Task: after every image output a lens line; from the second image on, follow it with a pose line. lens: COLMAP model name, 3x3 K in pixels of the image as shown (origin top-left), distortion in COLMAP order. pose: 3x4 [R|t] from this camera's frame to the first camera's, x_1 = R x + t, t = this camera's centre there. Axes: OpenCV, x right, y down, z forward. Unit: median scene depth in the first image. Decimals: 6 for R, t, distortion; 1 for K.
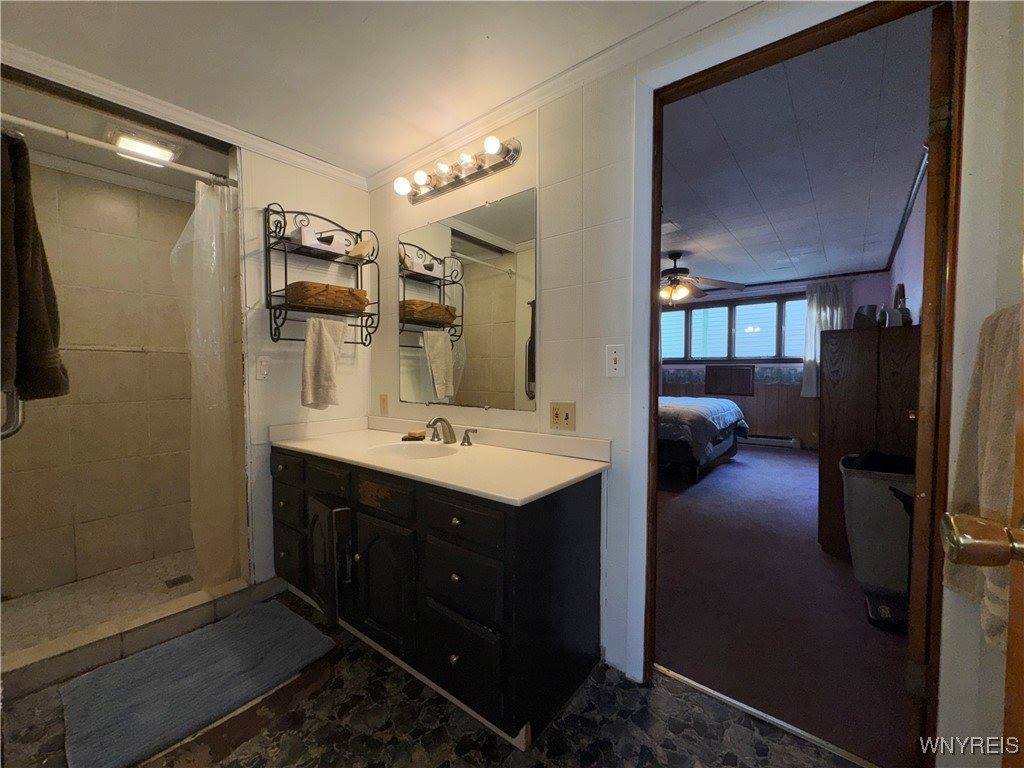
lens RADIAL K [[408.4, 0, 506.9], [0, 408.4, 383.0], [0, 0, 1]] dist [0.001670, 0.000210]
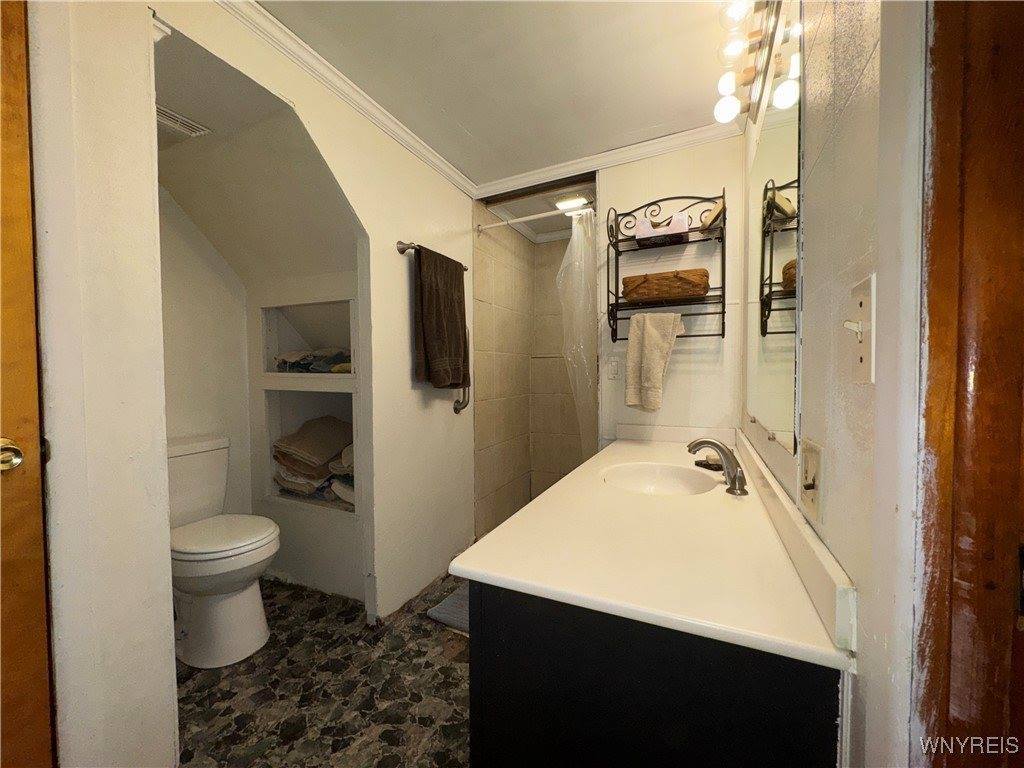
lens RADIAL K [[408.4, 0, 506.9], [0, 408.4, 383.0], [0, 0, 1]] dist [0.001670, 0.000210]
pose [[0.224920, 0.028042, -0.973974, 0.383353], [-0.024105, 0.999440, 0.023209, -0.015309], [0.974079, 0.018257, 0.225470, 0.503130]]
